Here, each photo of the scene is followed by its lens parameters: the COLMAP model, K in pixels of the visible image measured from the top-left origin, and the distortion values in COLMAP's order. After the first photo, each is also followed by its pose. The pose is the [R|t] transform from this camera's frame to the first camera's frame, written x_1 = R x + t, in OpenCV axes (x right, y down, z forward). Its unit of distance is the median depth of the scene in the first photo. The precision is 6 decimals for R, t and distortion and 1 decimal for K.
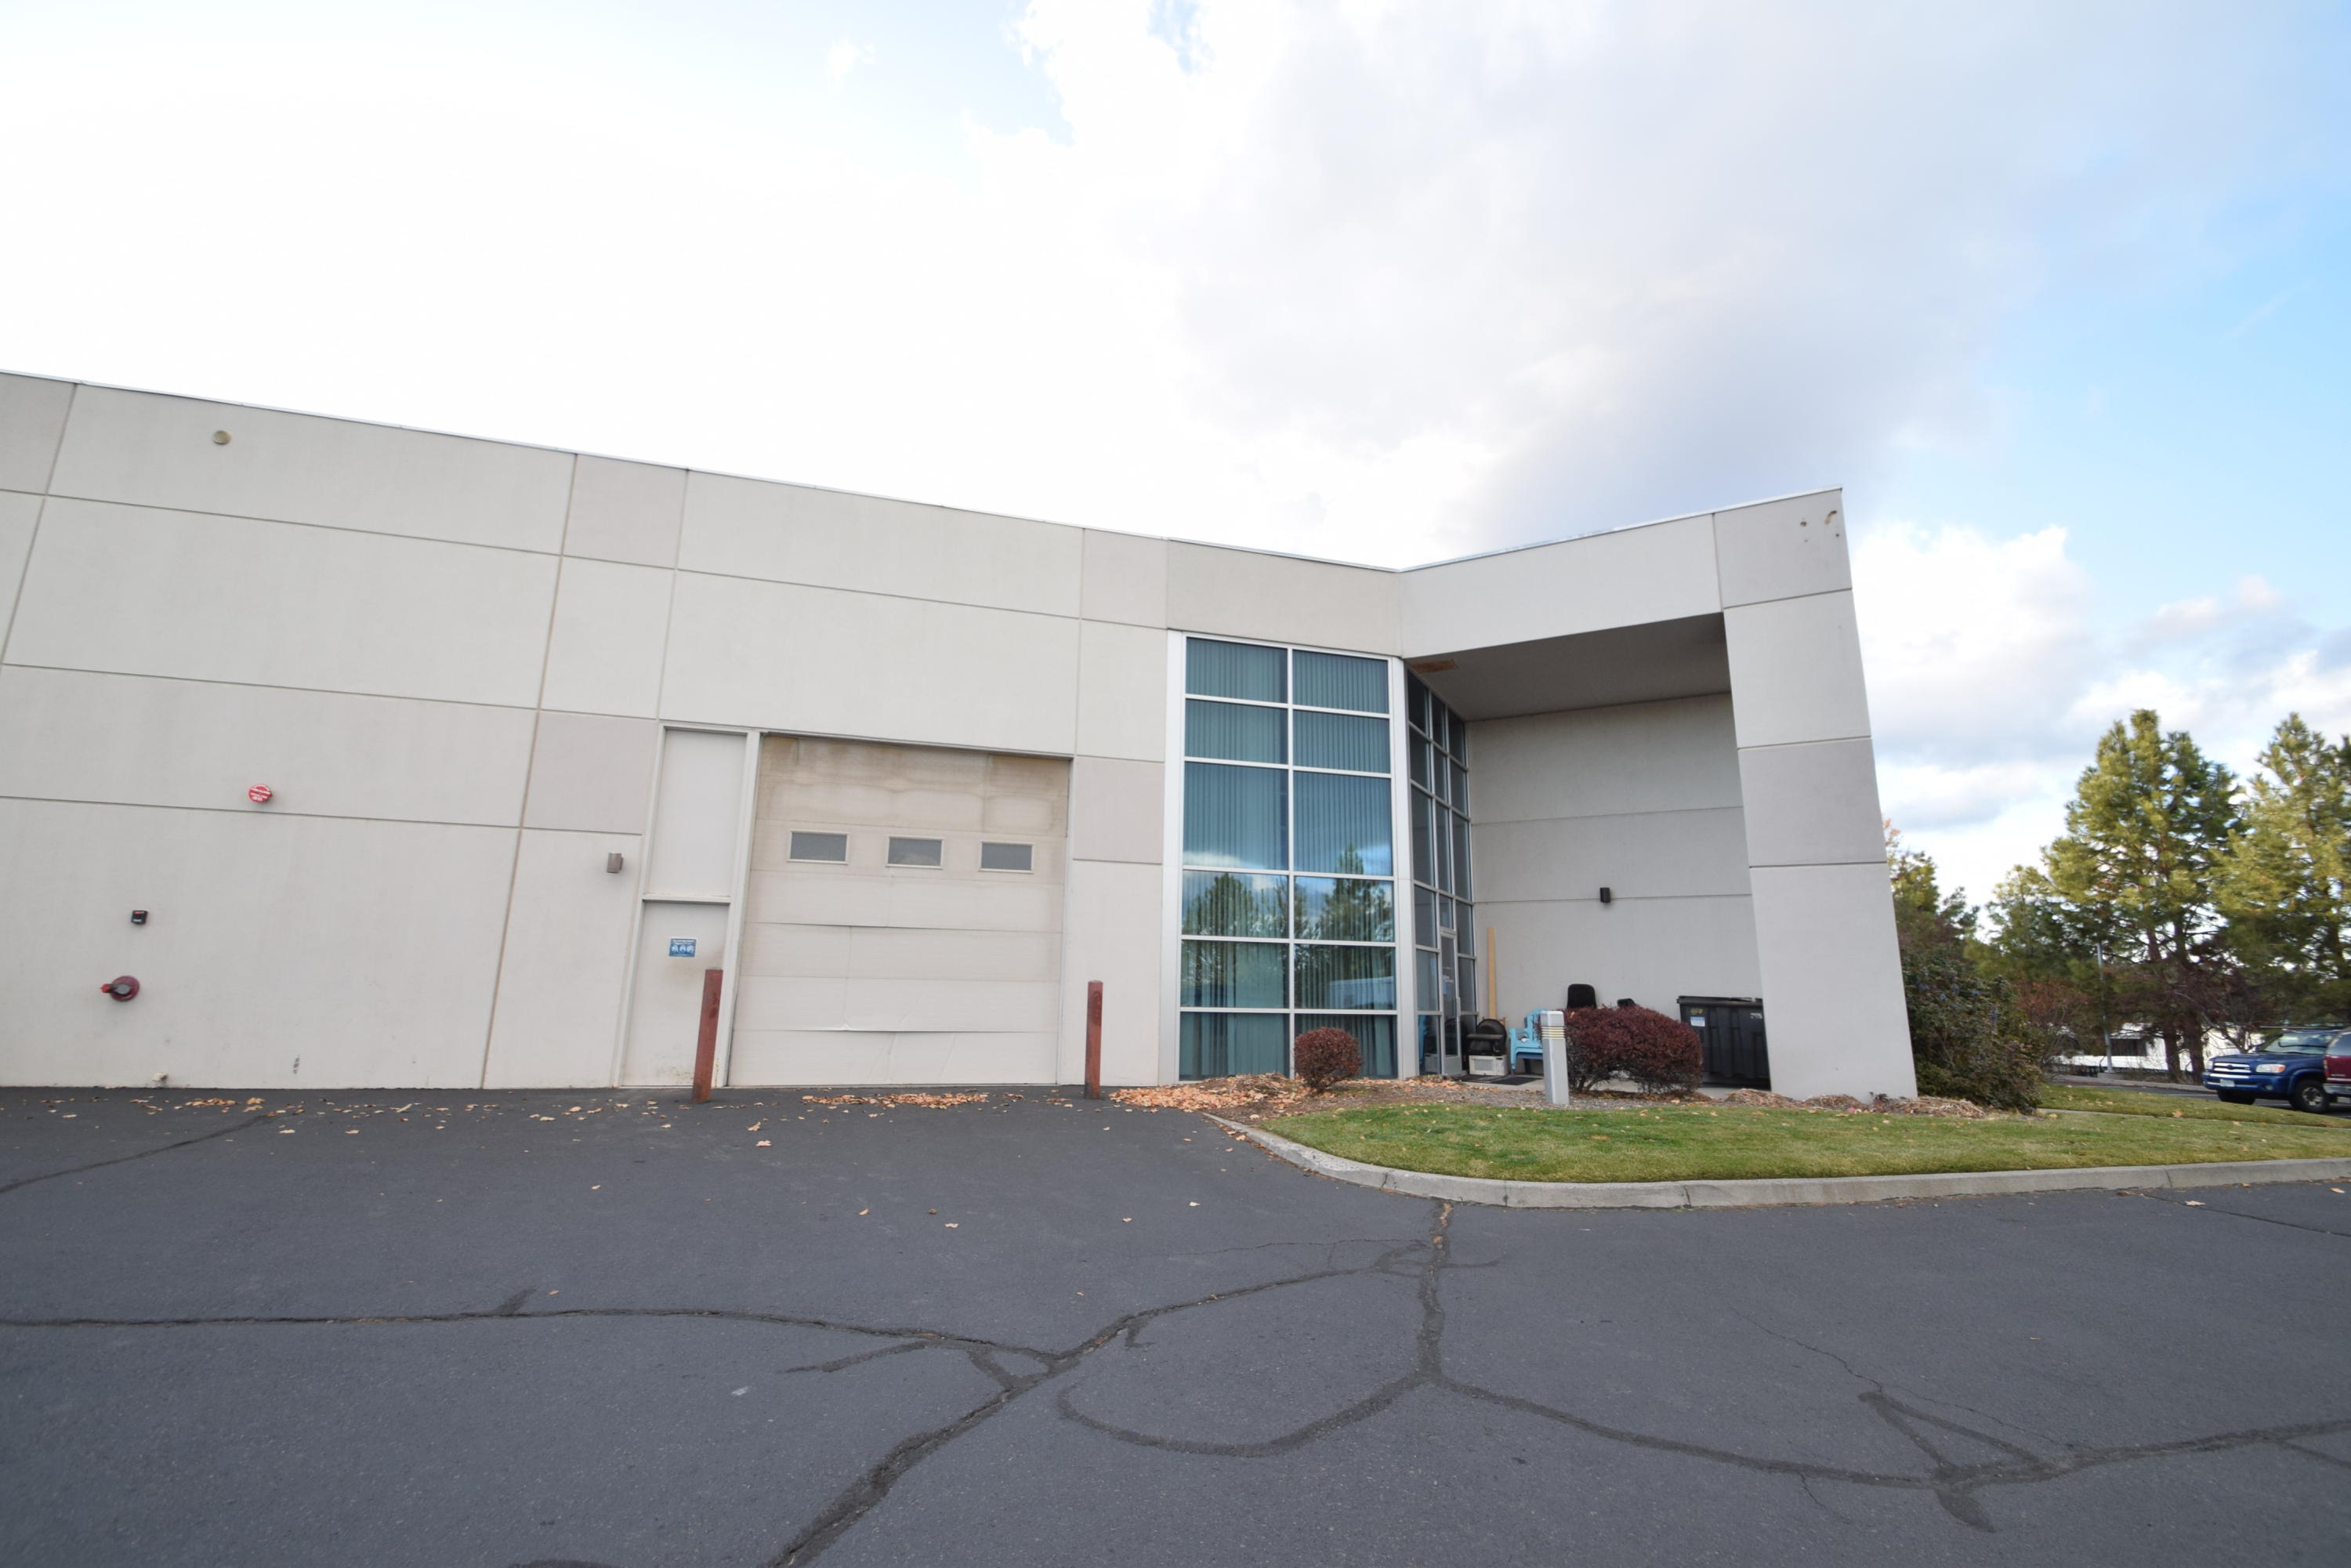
lens RADIAL K [[982.1, 0, 1175.5], [0, 982.1, 784.0], [0, 0, 1]] dist [-0.000597, -0.000015]
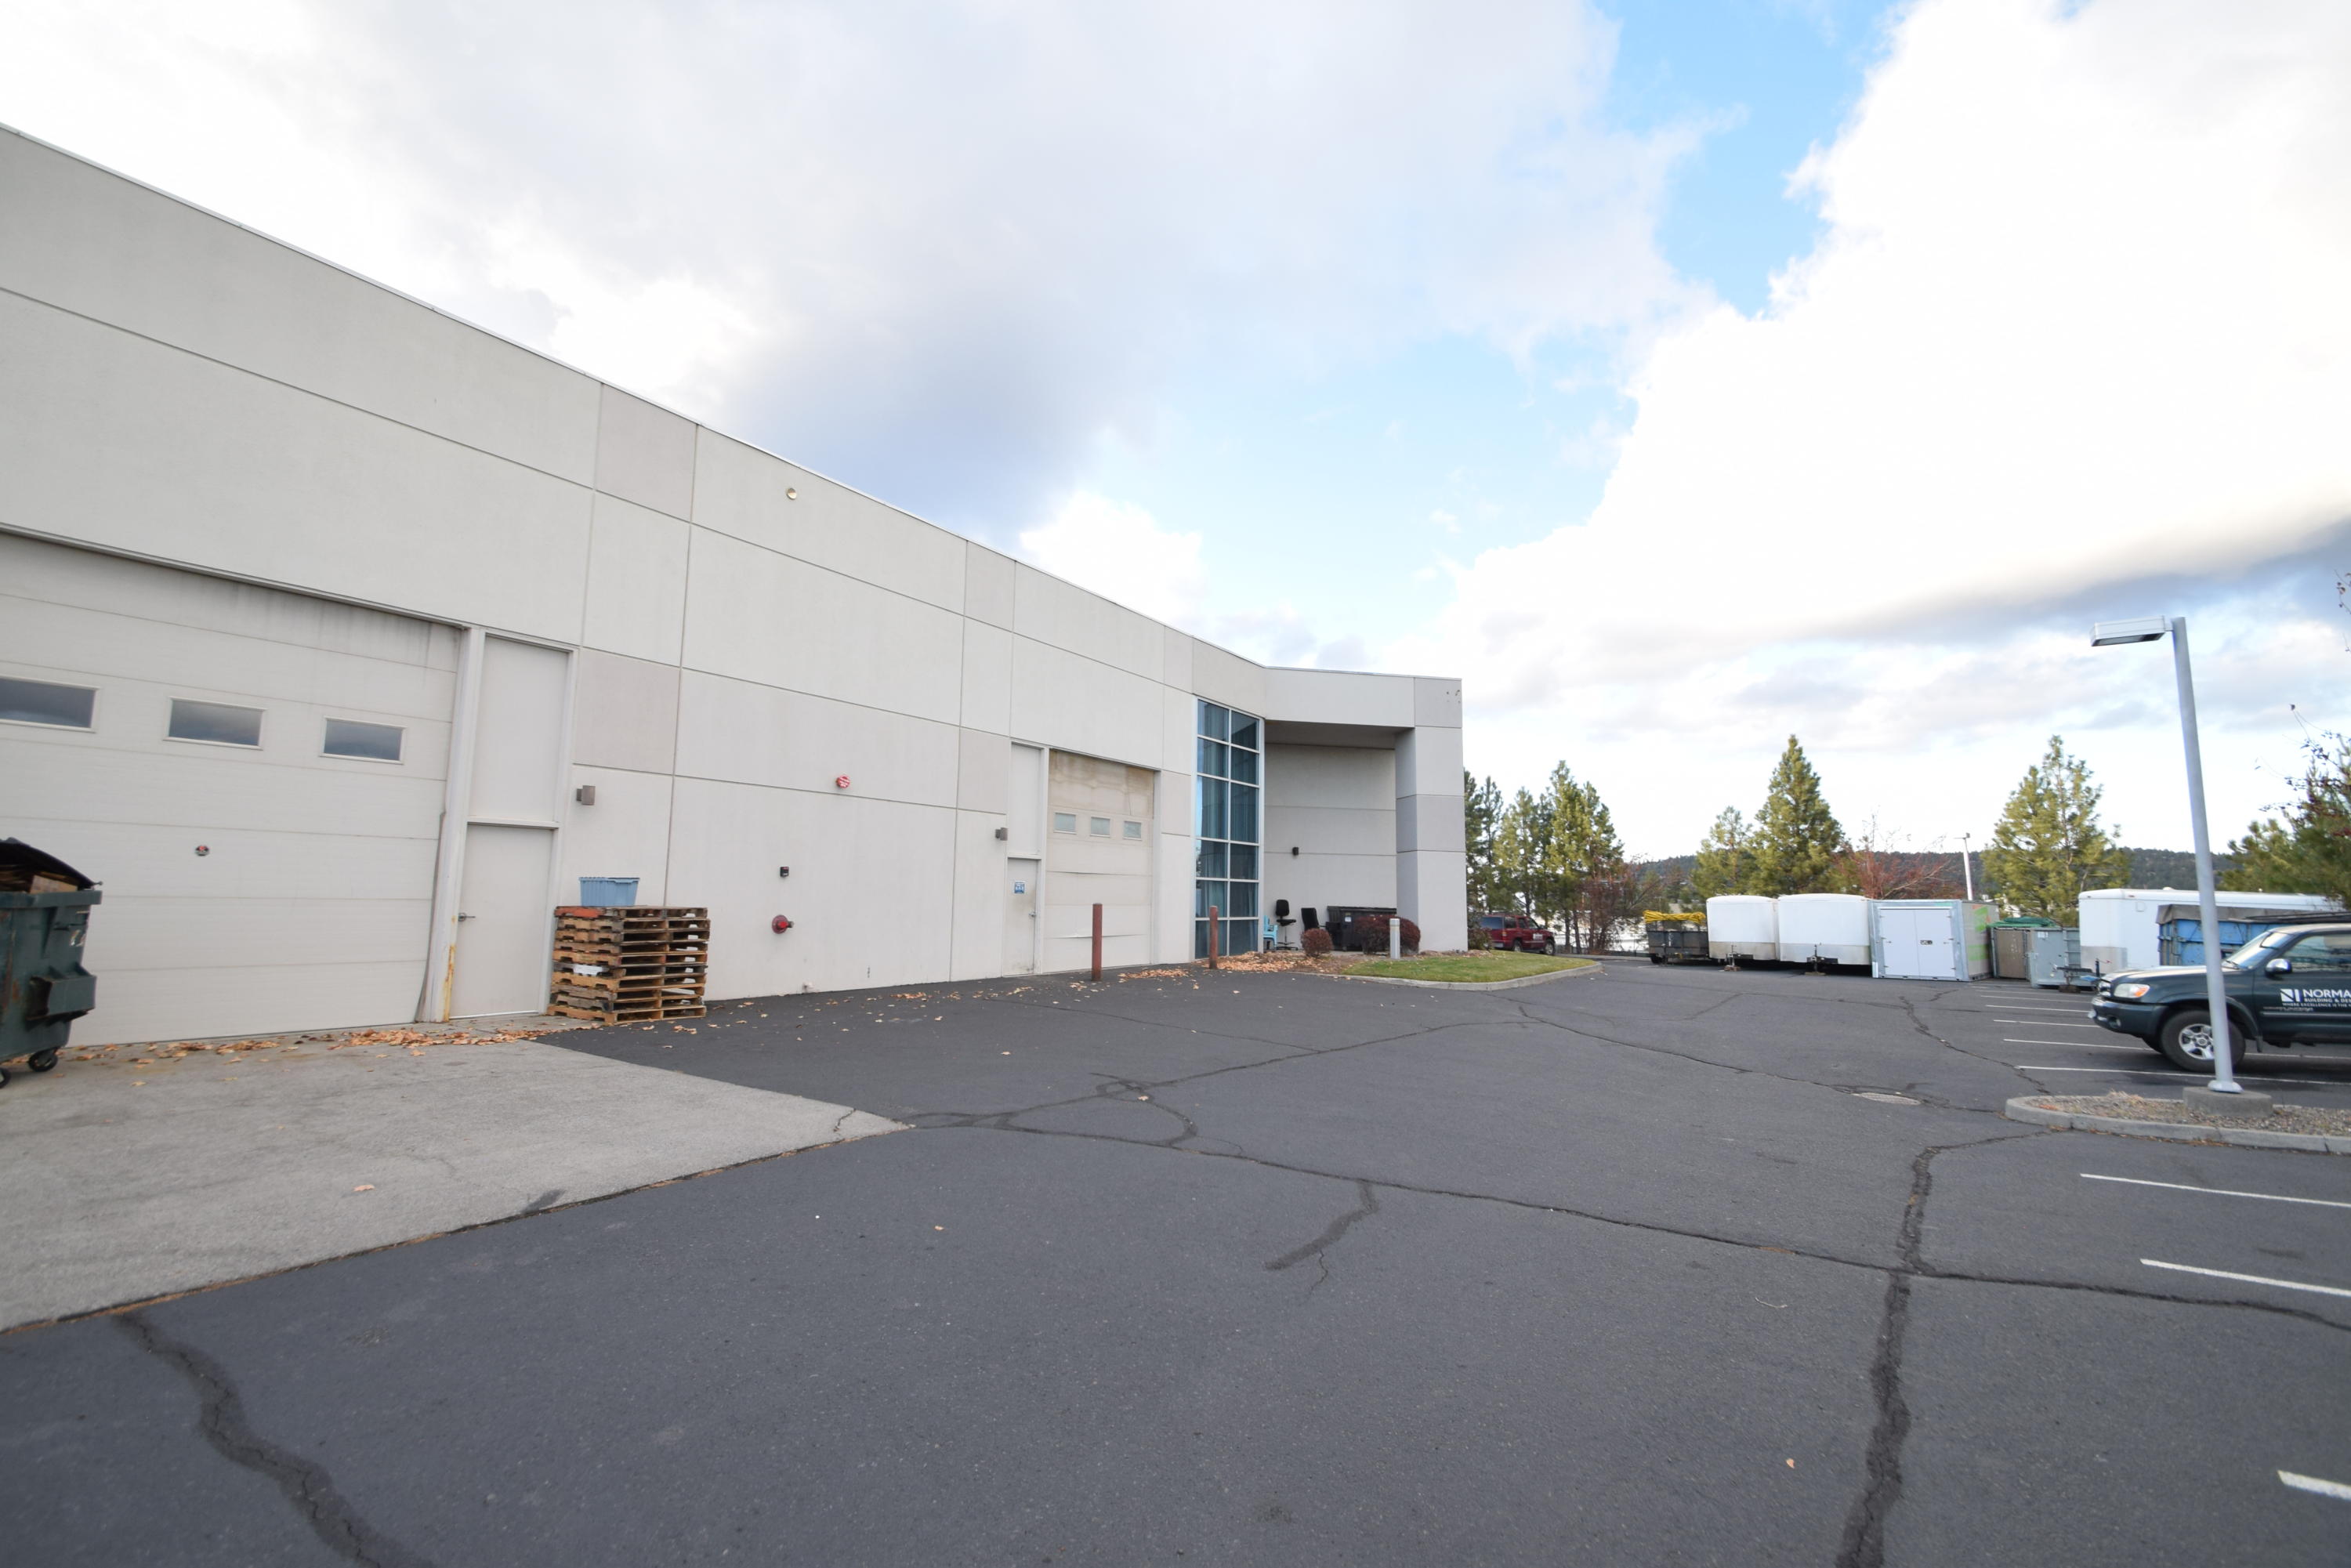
lens RADIAL K [[1014.0, 0, 1175.5], [0, 1014.0, 784.0], [0, 0, 1]] dist [-0.001140, -0.016238]
pose [[0.737268, 0.060781, 0.672861, -1.274337], [-0.126566, 0.990738, 0.049186, -0.094669], [-0.663639, -0.121425, 0.738132, -0.289891]]
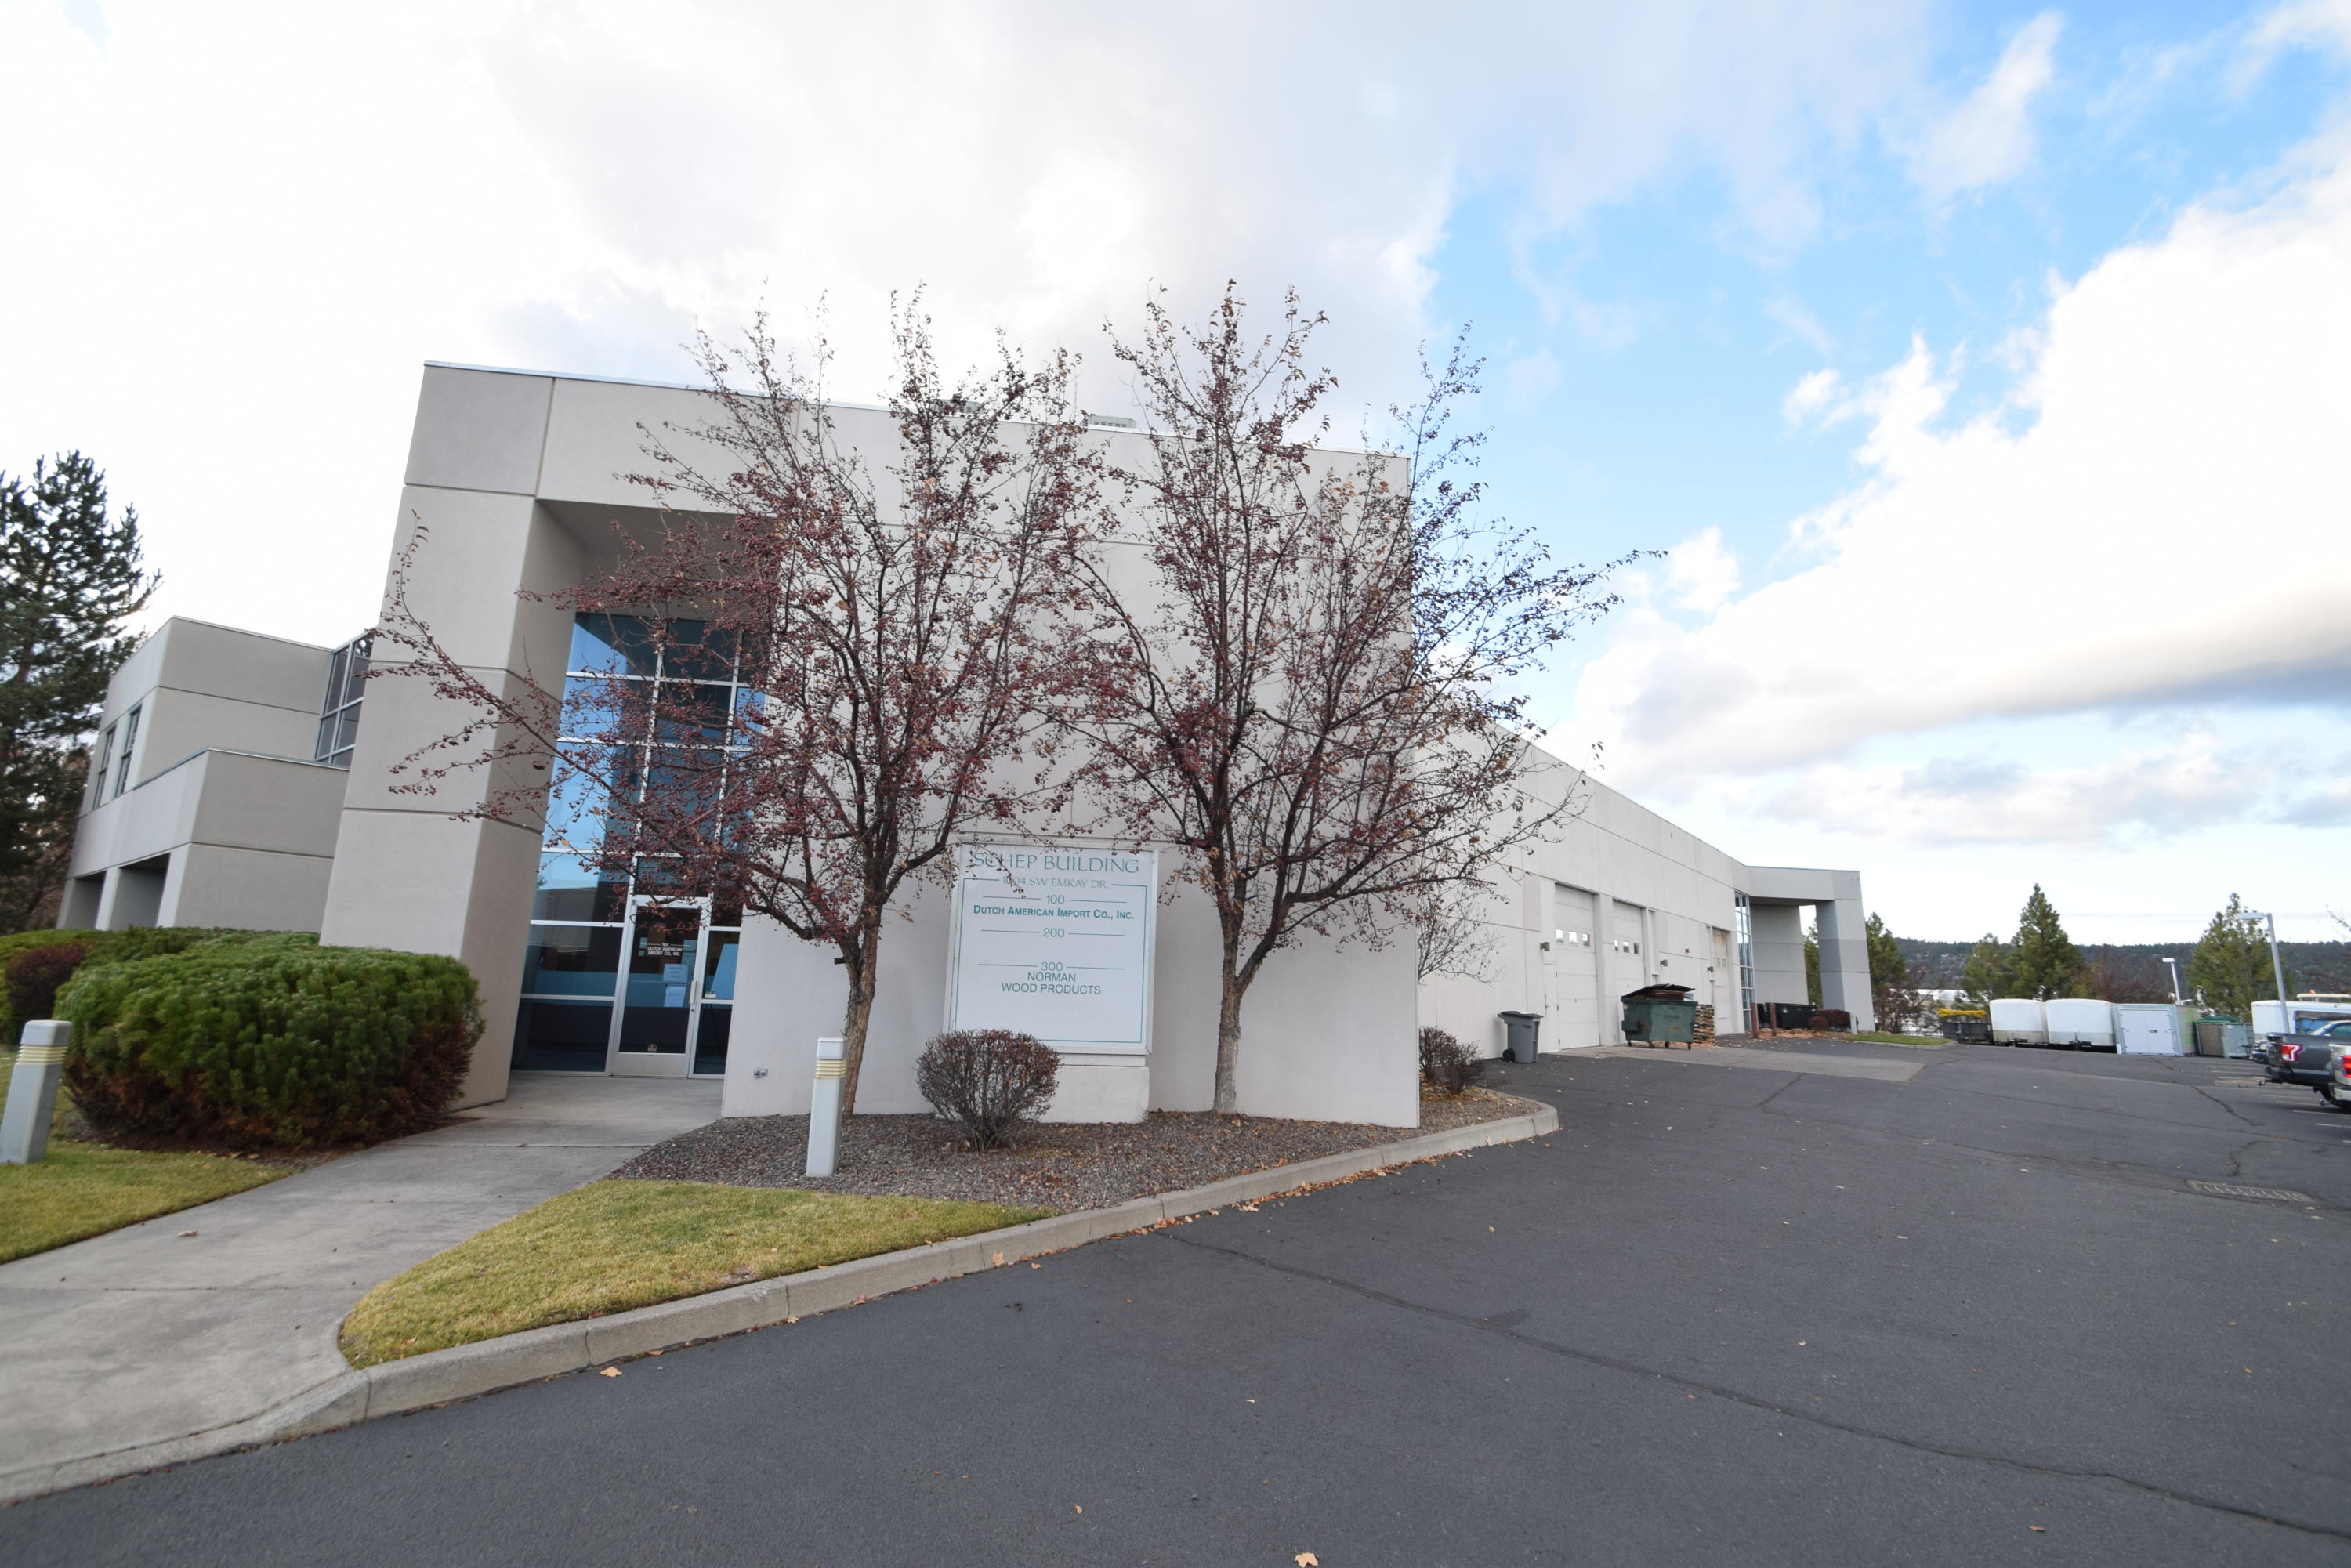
lens RADIAL K [[1030.4, 0, 1175.5], [0, 1030.4, 784.0], [0, 0, 1]] dist [-0.025361, -0.000250]
pose [[0.798685, 0.114660, 0.590725, -3.769898], [-0.132731, 0.991068, -0.012909, -0.224359], [-0.586928, -0.068098, 0.806770, -0.598250]]
